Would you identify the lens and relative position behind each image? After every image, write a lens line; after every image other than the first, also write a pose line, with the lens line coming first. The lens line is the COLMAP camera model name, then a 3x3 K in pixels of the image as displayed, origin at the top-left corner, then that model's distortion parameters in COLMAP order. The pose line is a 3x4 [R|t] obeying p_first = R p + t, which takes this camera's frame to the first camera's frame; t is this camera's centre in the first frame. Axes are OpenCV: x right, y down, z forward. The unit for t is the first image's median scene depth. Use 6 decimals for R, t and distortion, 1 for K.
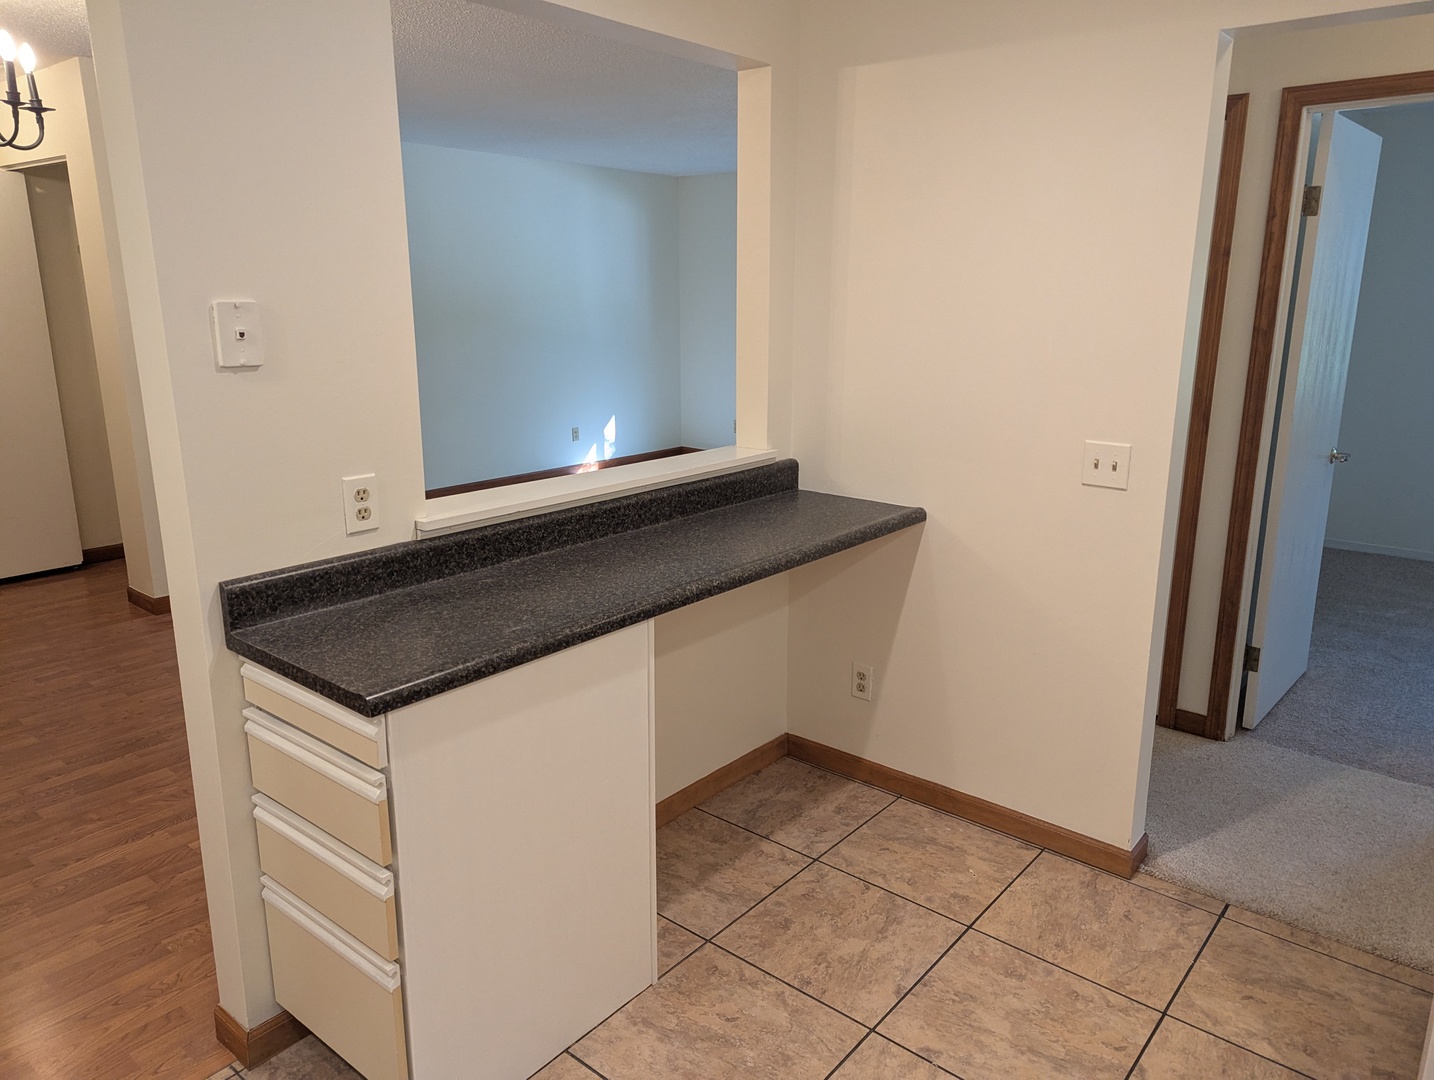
lens RADIAL K [[1007.5, 0, 718.5], [0, 1007.5, 541.4], [0, 0, 1]] dist [0.037758, -0.026422]
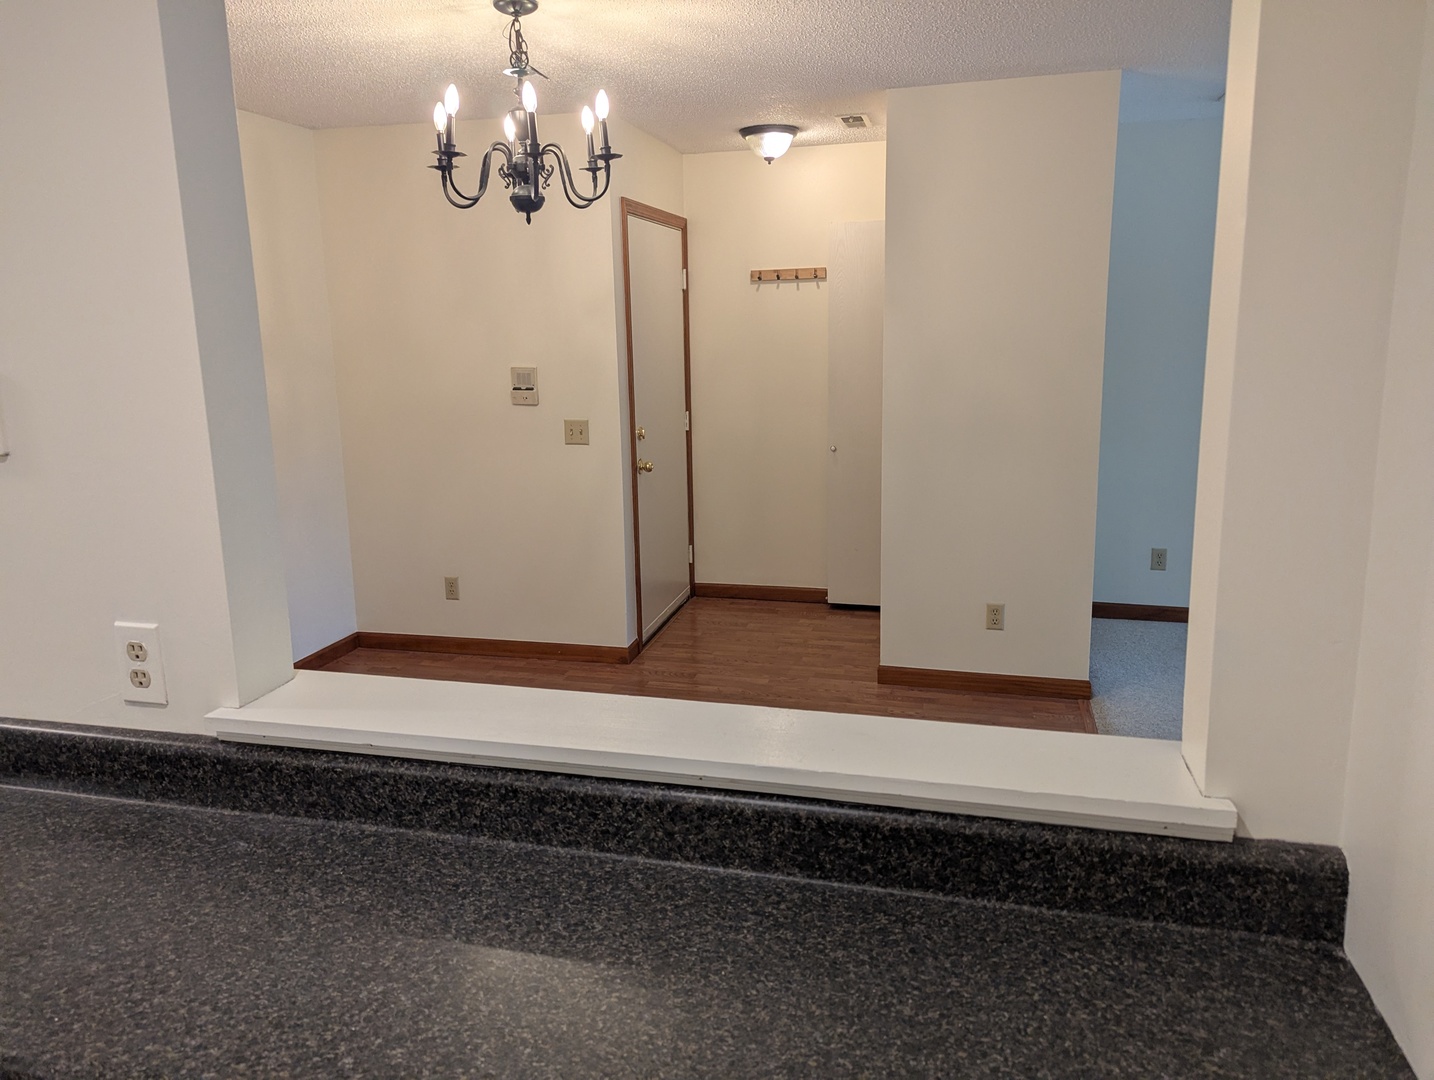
lens RADIAL K [[1007.5, 0, 713.0], [0, 1007.5, 529.6], [0, 0, 1]] dist [0.037758, -0.026422]
pose [[0.422950, 0.166284, -0.890765, 0.365945], [-0.199399, 0.976002, 0.087517, -0.237485], [0.883942, 0.140602, 0.445957, 0.930166]]
